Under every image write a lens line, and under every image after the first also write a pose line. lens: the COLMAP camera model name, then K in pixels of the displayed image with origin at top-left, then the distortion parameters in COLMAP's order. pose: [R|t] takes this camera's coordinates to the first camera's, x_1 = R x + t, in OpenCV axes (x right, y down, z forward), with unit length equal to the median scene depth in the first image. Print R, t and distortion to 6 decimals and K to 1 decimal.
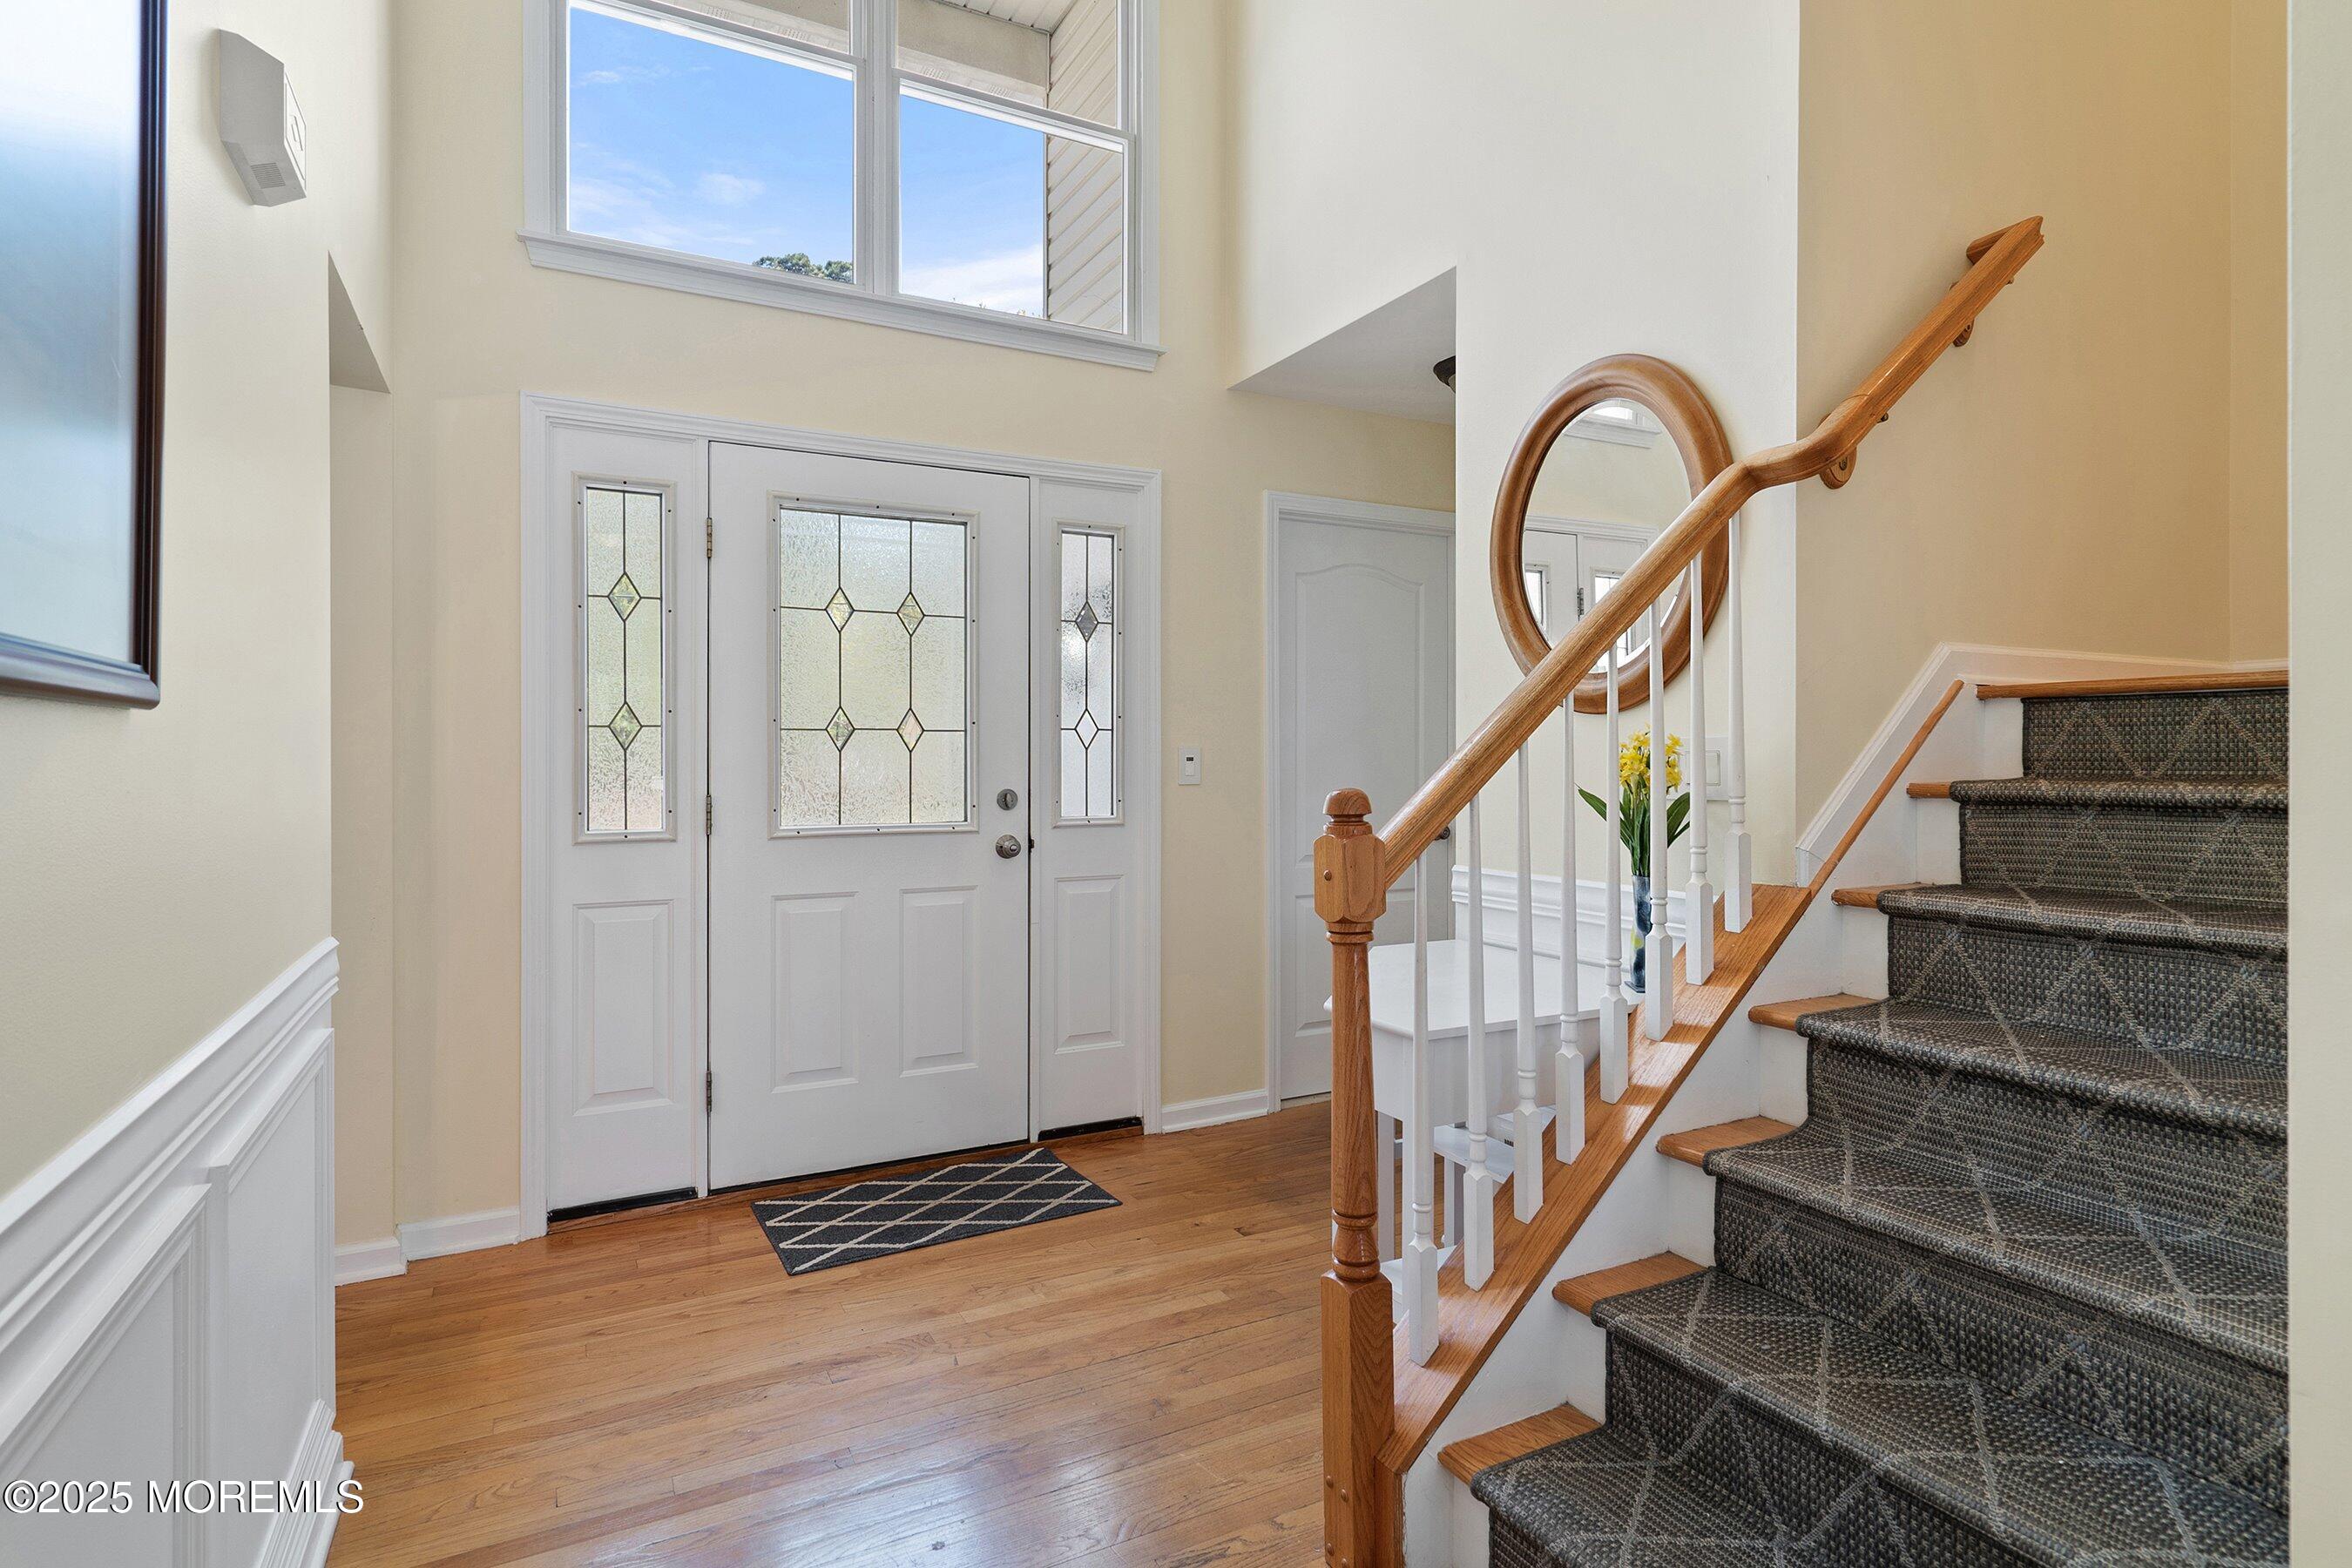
lens RADIAL K [[1149.5, 0, 1165.6], [0, 1149.5, 778.9], [0, 0, 1]] dist [0.001673, 0.001539]
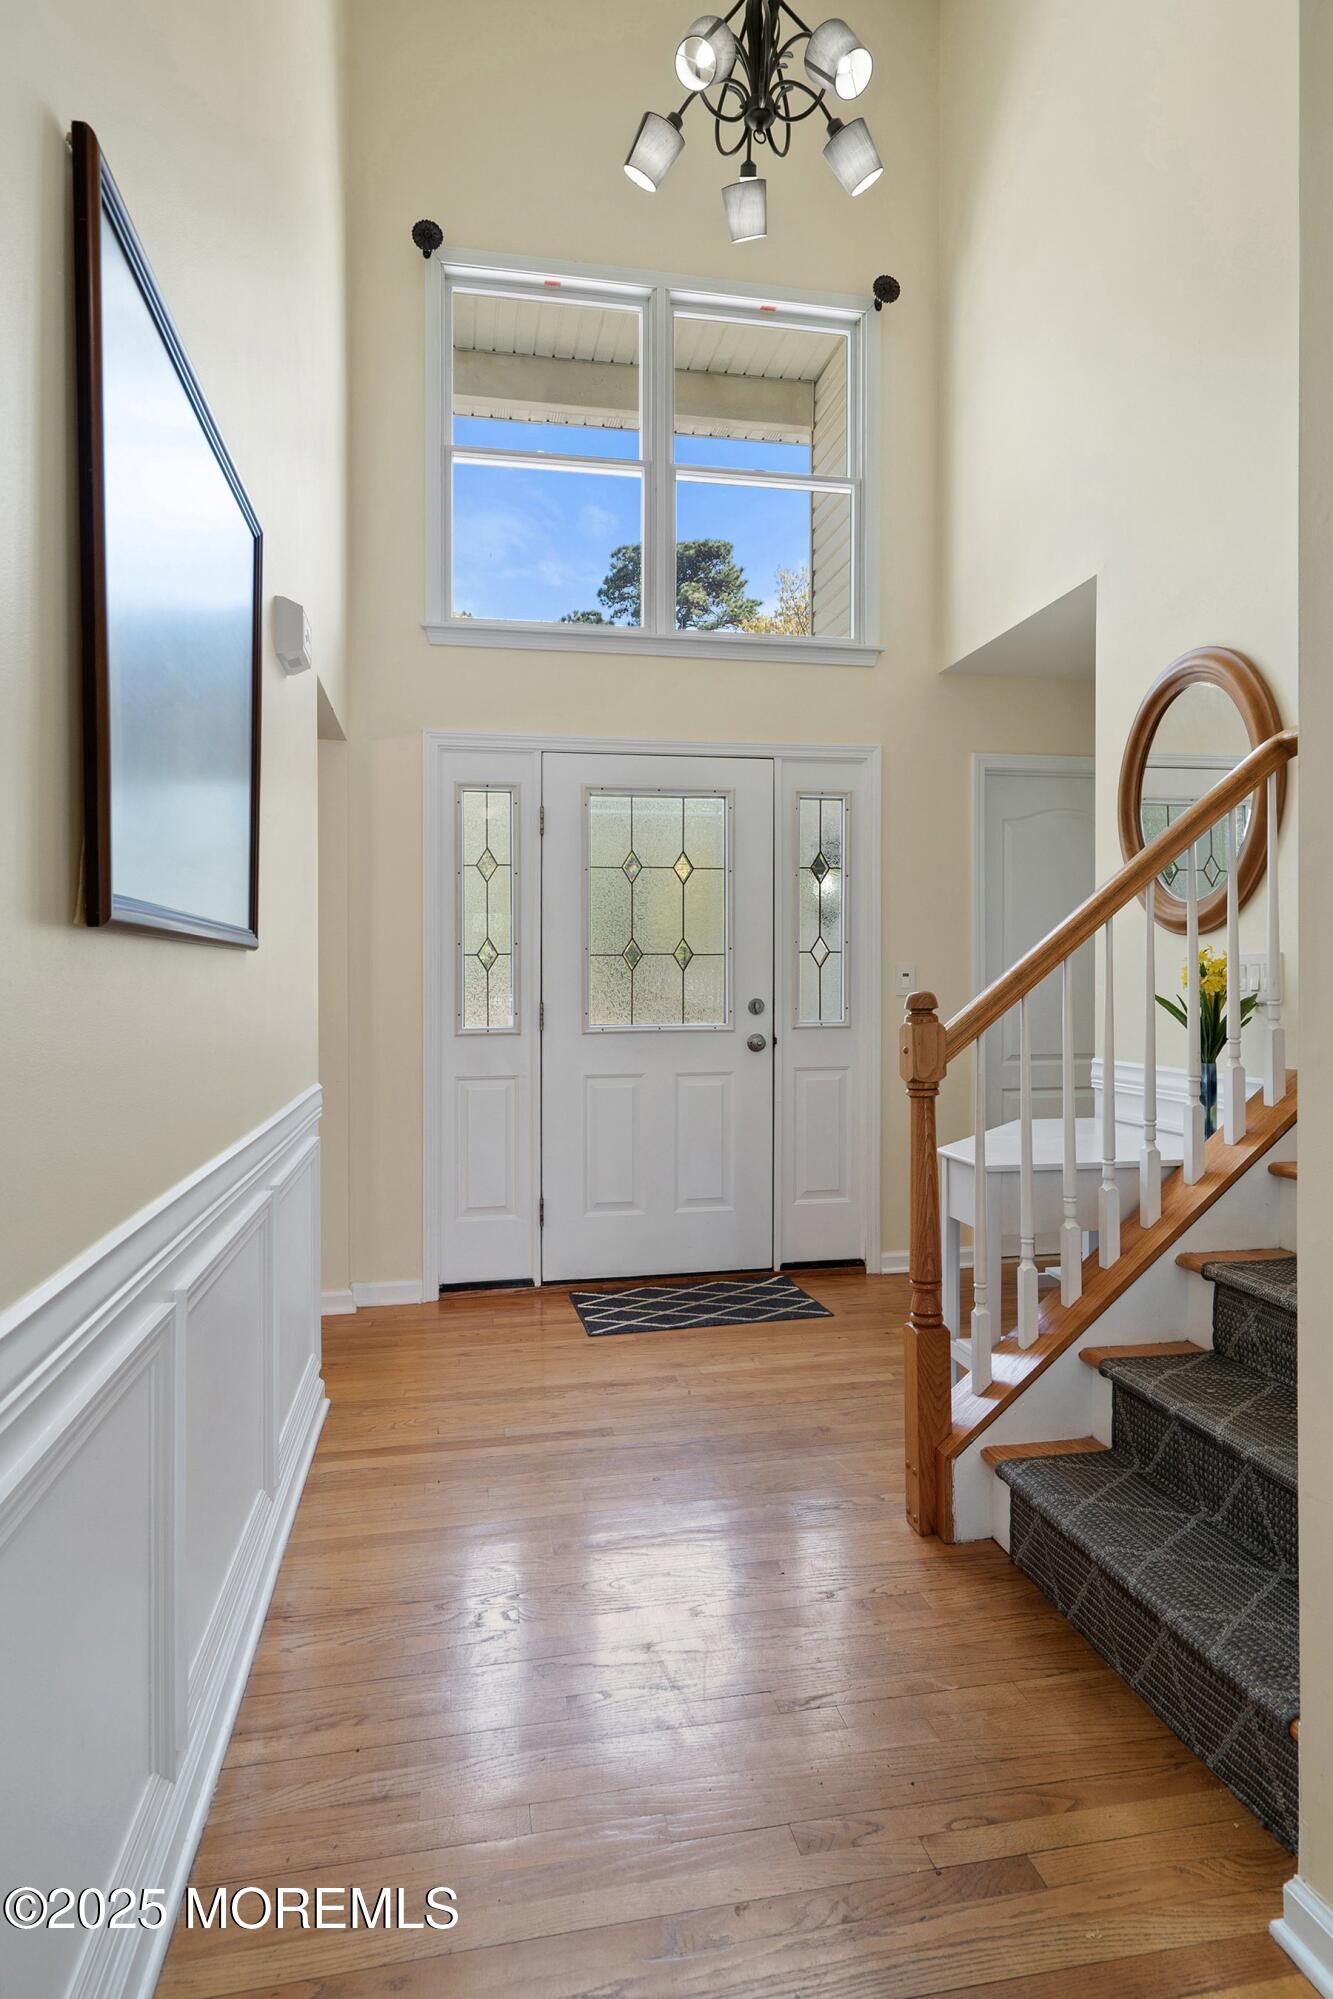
lens RADIAL K [[1073.4, 0, 676.9], [0, 1073.4, 994.3], [0, 0, 1]] dist [-0.002805, 0.001691]
pose [[0.958596, -0.001427, -0.284765, 0.167101], [0.000591, 0.999995, -0.003021, 0.010309], [0.284768, 0.002728, 0.958593, -0.264240]]
